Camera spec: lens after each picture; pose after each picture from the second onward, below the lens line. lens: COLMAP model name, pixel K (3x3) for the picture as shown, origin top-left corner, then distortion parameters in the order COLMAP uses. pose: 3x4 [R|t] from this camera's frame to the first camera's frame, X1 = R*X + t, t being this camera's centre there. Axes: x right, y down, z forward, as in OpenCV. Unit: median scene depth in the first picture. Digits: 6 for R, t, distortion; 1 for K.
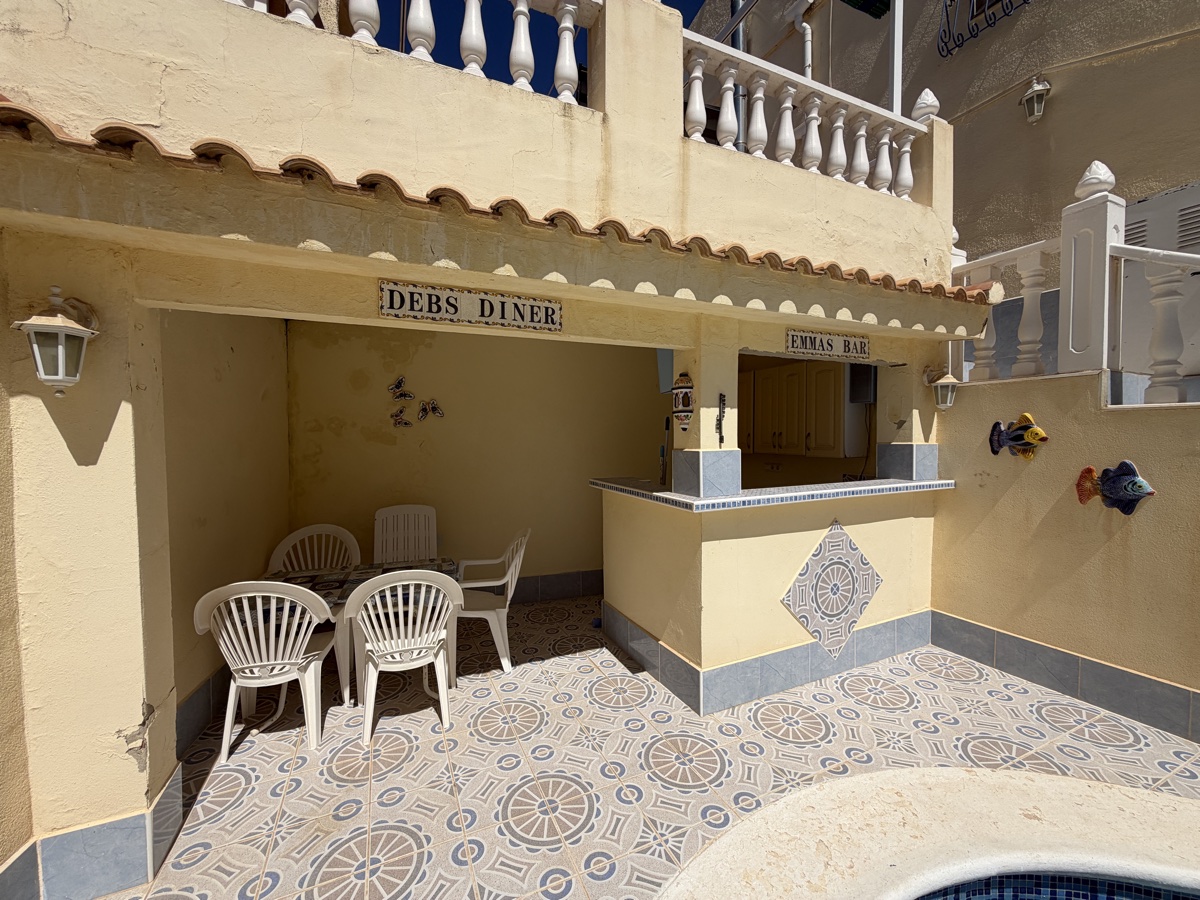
lens RADIAL K [[478.5, 0, 601.5], [0, 478.5, 450.7], [0, 0, 1]] dist [0.003575, -0.000582]
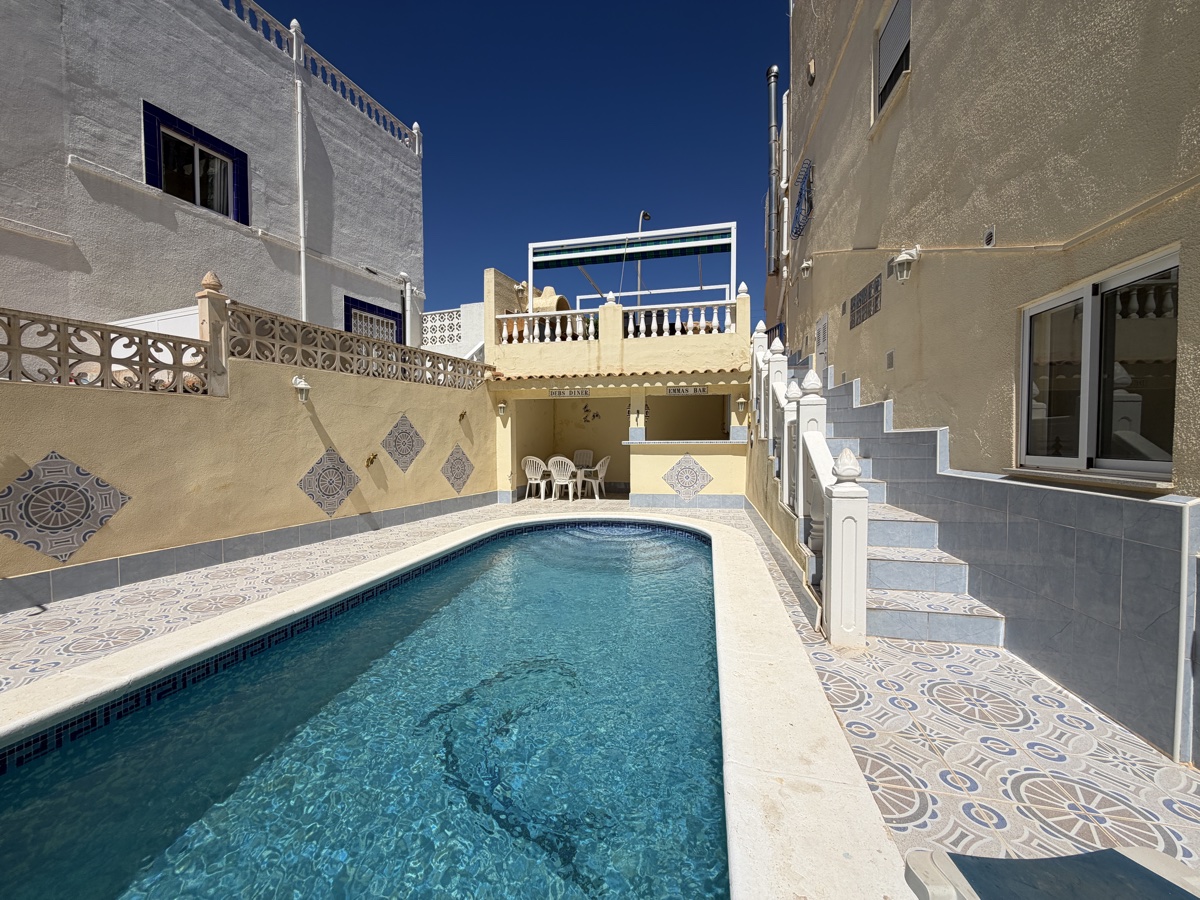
lens RADIAL K [[478.5, 0, 597.2], [0, 478.5, 452.6], [0, 0, 1]] dist [0.003575, -0.000582]
pose [[0.798636, 0.024441, -0.601318, 1.984679], [-0.024183, 0.999671, 0.008514, 0.150615], [0.601328, 0.007743, 0.798964, -1.770591]]
